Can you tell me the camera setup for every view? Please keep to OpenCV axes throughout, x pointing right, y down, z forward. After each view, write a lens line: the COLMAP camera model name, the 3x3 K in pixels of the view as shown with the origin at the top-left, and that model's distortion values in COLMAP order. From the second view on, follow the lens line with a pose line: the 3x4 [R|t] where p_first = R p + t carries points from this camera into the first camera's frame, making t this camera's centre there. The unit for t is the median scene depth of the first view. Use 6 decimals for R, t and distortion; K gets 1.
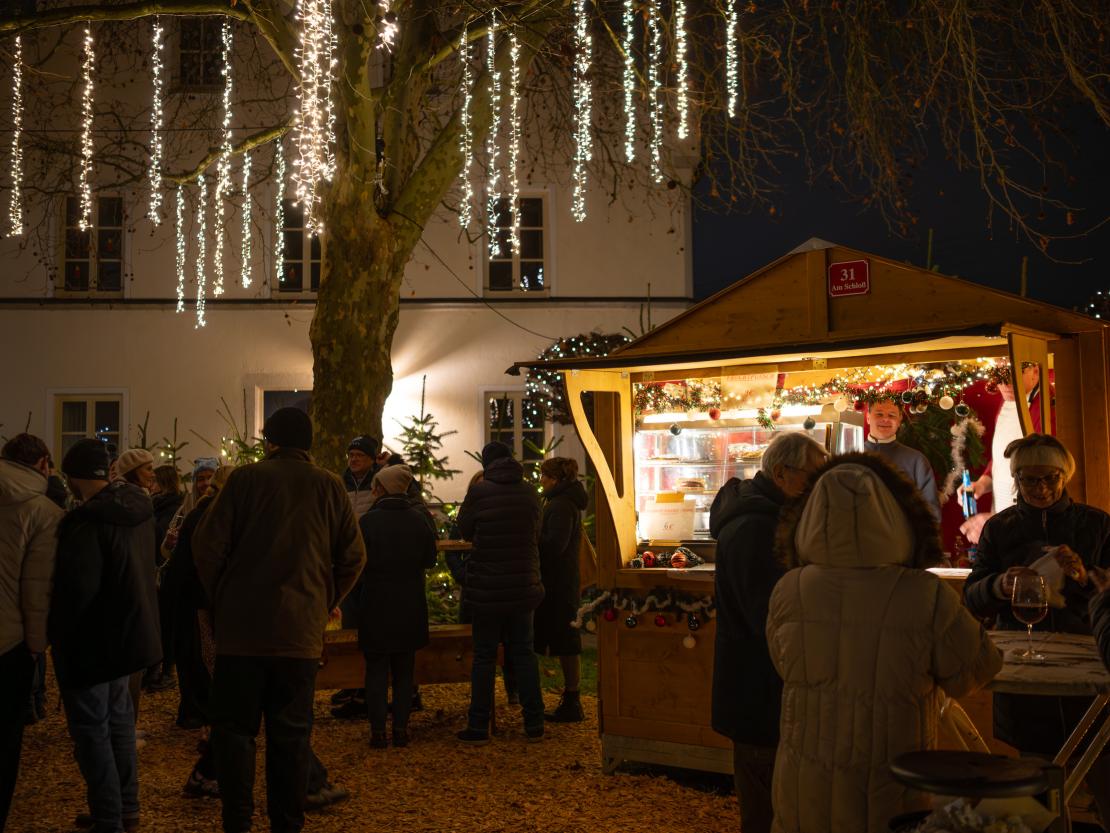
lens RADIAL K [[1178.9, 0, 552.5], [0, 1178.9, 399.6], [0, 0, 1]] dist [-0.006629, 0.000000]
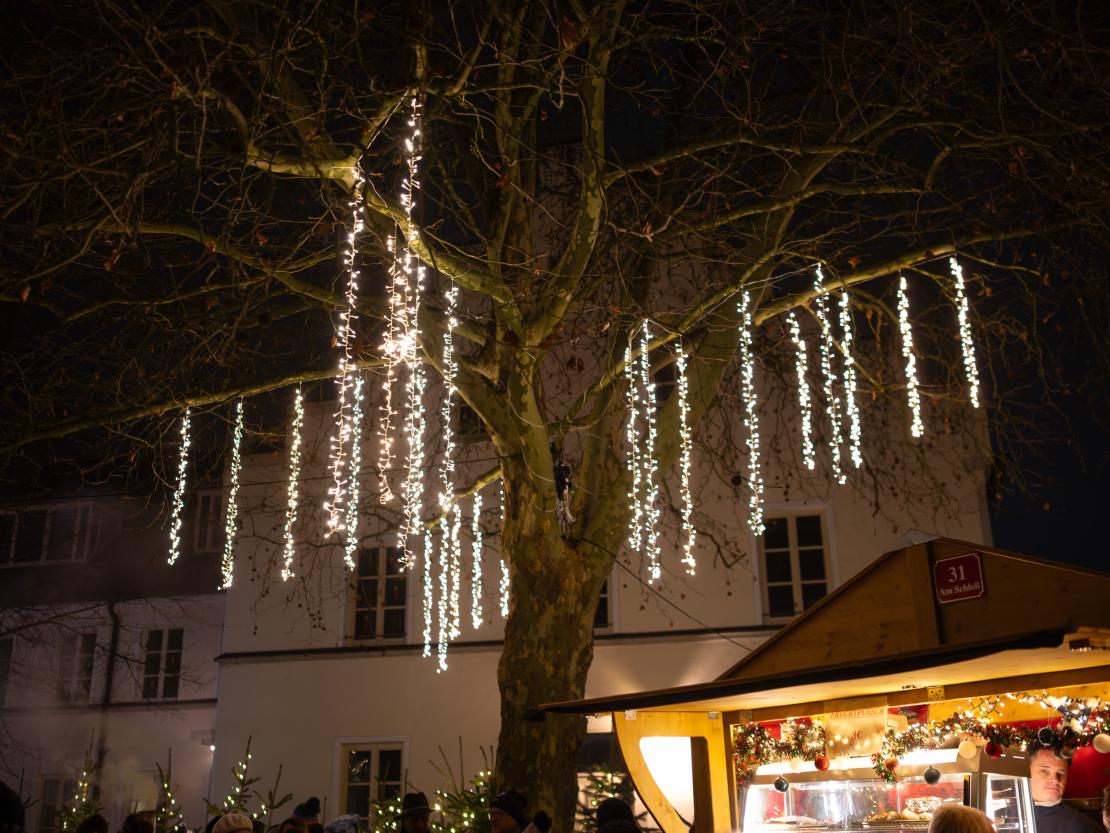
lens RADIAL K [[1178.9, 0, 552.4], [0, 1178.9, 416.0], [0, 0, 1]] dist [-0.006629, 0.000000]
pose [[0.954200, -0.102111, -0.281205, 0.120238], [0.024534, 0.963492, -0.266611, -0.003348], [0.298163, 0.247501, 0.921869, 0.098212]]
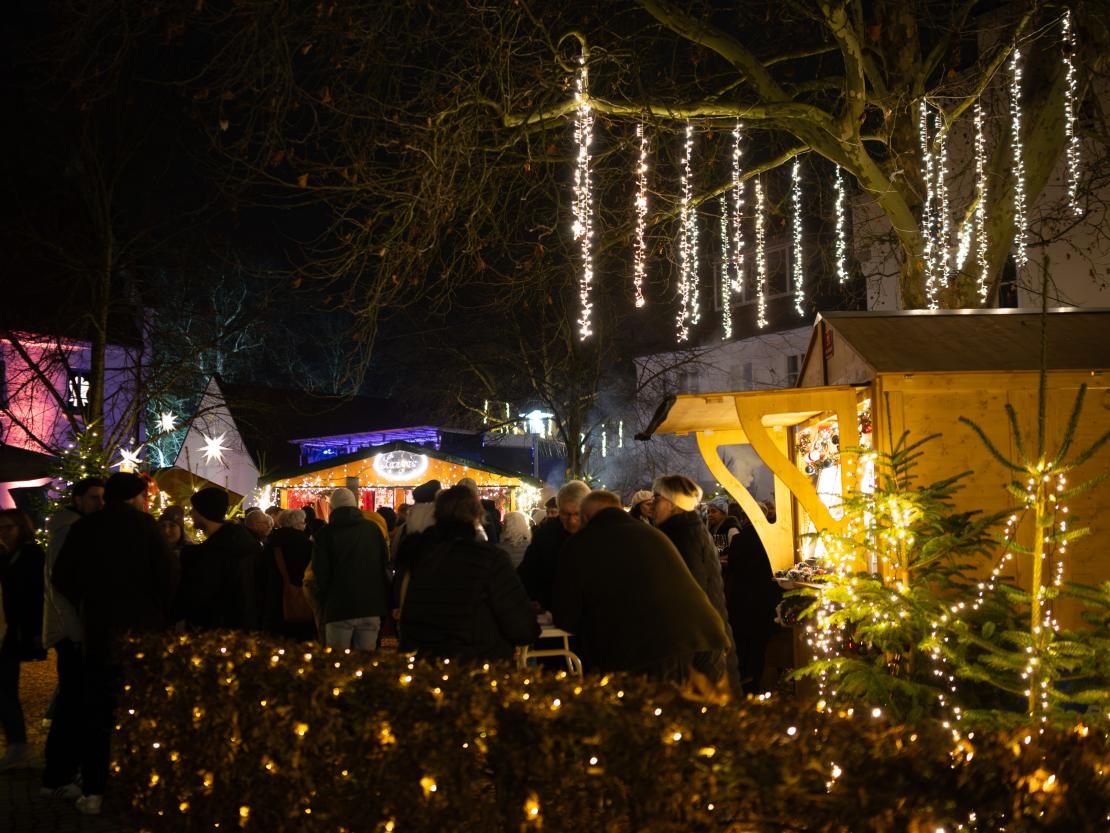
lens RADIAL K [[1178.9, 0, 550.6], [0, 1178.9, 416.0], [0, 0, 1]] dist [-0.006629, 0.000000]
pose [[0.545026, -0.075887, -0.834978, 0.596901], [0.067117, 0.996648, -0.046770, 0.005364], [0.835728, -0.030551, 0.548293, 0.046675]]
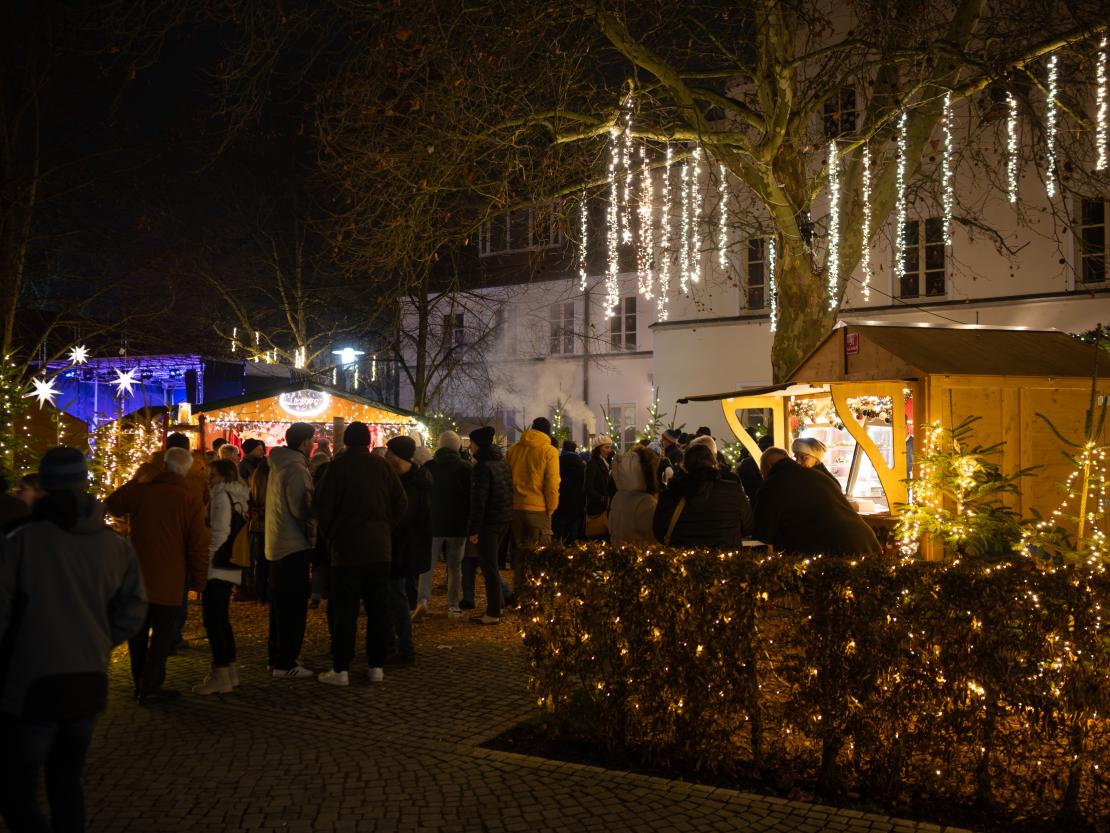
lens RADIAL K [[1178.9, 0, 555.3], [0, 1178.9, 414.3], [0, 0, 1]] dist [-0.006629, 0.000000]
pose [[0.758990, -0.009026, -0.651040, 0.566884], [0.035250, 0.999007, 0.027244, -0.033336], [0.650147, -0.043627, 0.758554, -0.330892]]
